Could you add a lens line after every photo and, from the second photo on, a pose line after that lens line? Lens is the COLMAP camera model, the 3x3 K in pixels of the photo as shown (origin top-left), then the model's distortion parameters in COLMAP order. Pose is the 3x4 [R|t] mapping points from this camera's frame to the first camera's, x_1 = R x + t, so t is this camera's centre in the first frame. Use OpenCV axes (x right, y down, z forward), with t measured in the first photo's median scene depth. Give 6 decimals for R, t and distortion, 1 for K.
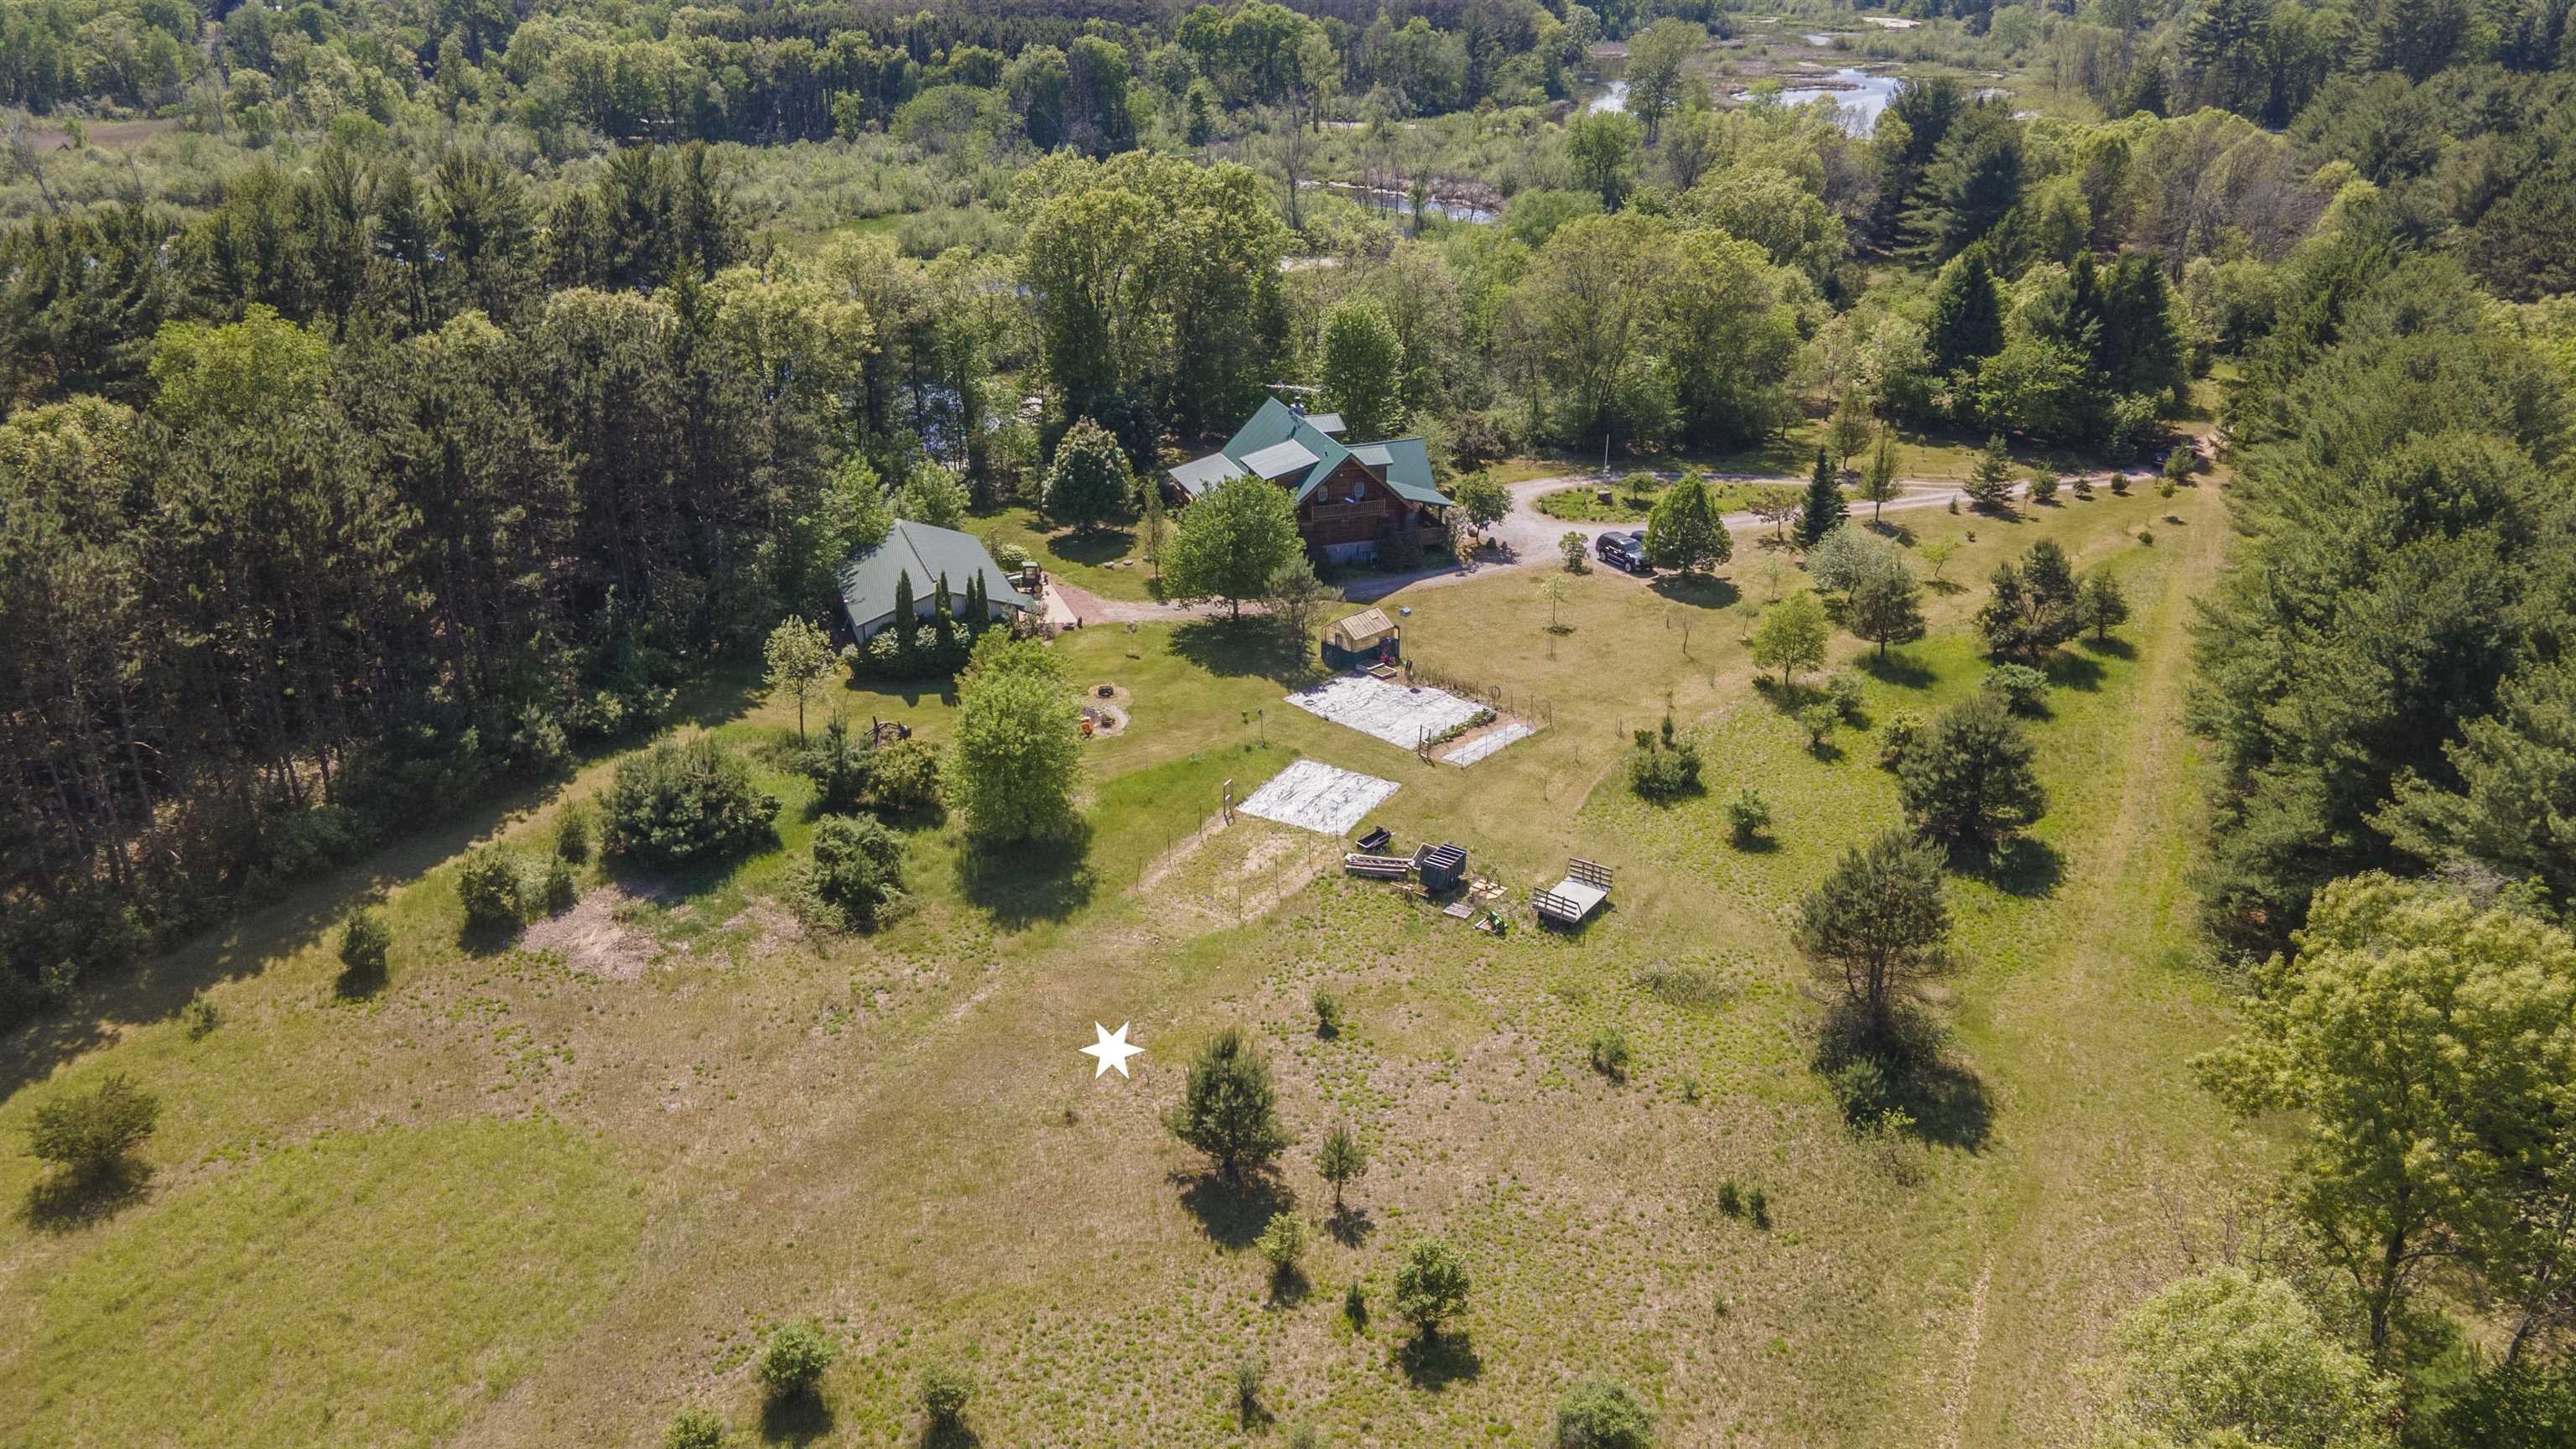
lens RADIAL K [[1878.8, 0, 1282.1], [0, 1878.8, 710.4], [0, 0, 1]] dist [0.034225, 0.017852]
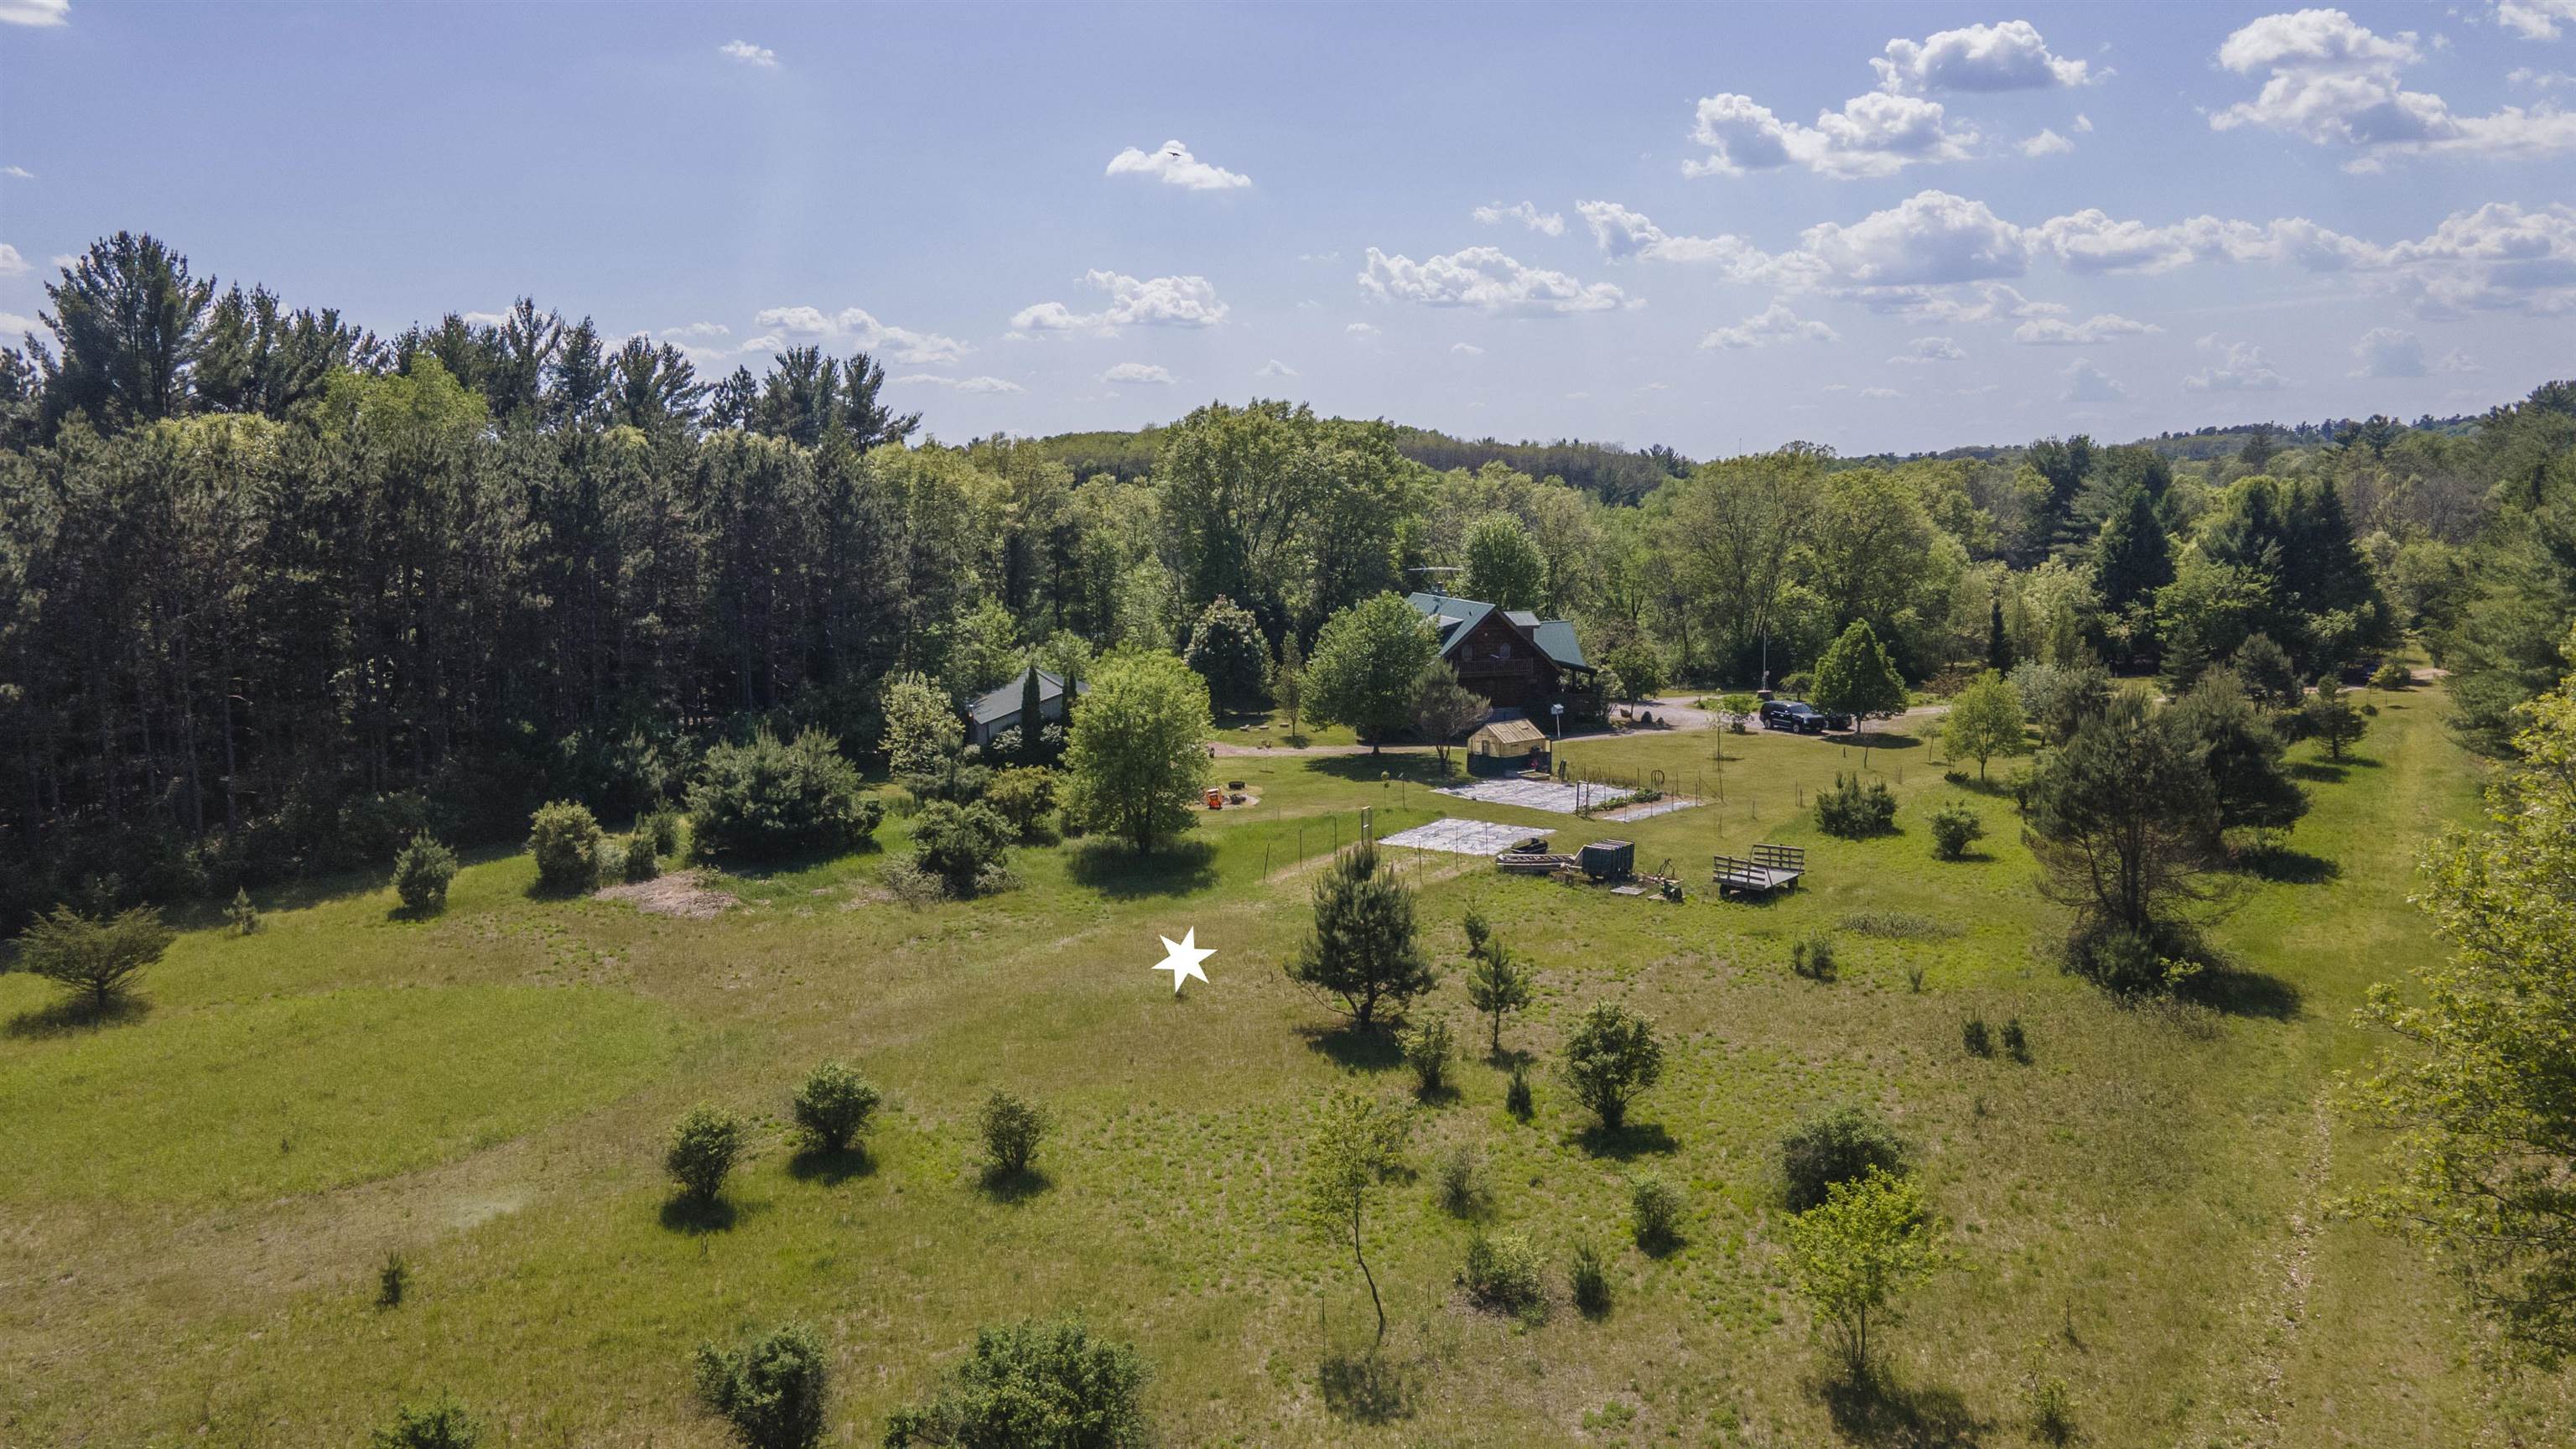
lens RADIAL K [[1878.8, 0, 1287.7], [0, 1878.8, 729.3], [0, 0, 1]] dist [0.034225, 0.017852]
pose [[0.997328, -0.006257, -0.072791, -0.000398], [-0.014981, 0.957642, -0.287571, 0.271320], [0.071507, 0.287893, 0.954989, 0.116264]]
